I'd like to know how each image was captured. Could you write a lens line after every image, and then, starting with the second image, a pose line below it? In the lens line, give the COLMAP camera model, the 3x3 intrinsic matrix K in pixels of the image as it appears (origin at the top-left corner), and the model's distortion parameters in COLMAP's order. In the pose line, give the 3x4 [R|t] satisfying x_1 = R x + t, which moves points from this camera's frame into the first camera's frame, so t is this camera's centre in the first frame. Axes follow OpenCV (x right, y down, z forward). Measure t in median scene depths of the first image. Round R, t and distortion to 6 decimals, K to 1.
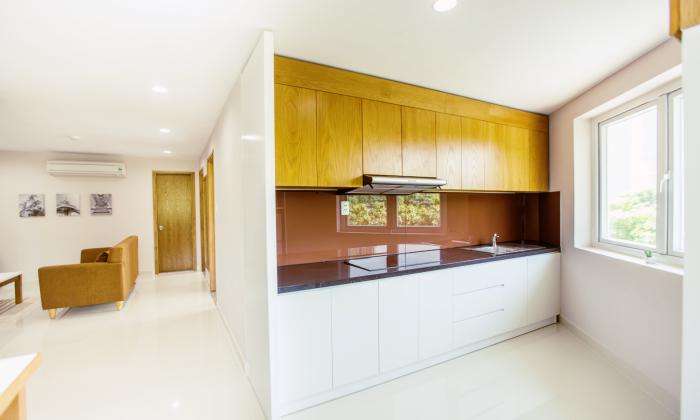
lens RADIAL K [[326.1, 0, 353.2], [0, 326.1, 207.7], [0, 0, 1]] dist [-0.001111, 0.000587]
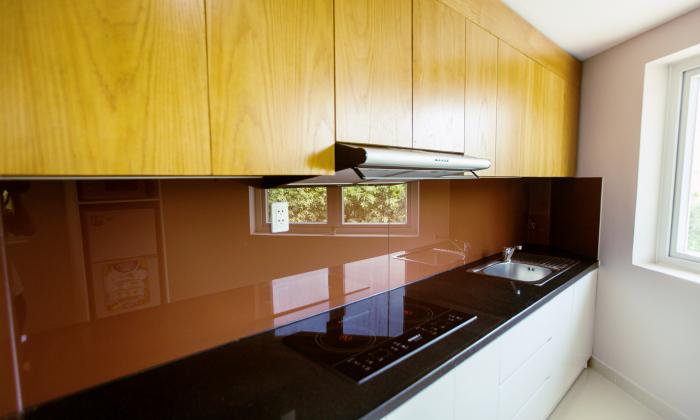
lens RADIAL K [[356.5, 0, 350.0], [0, 356.5, 210.0], [0, 0, 1]] dist [-0.001699, -0.000349]
pose [[0.970223, -0.018048, 0.241538, -0.047728], [0.000247, 0.997293, 0.073526, -0.042570], [-0.242211, -0.071277, 0.967602, 0.469902]]
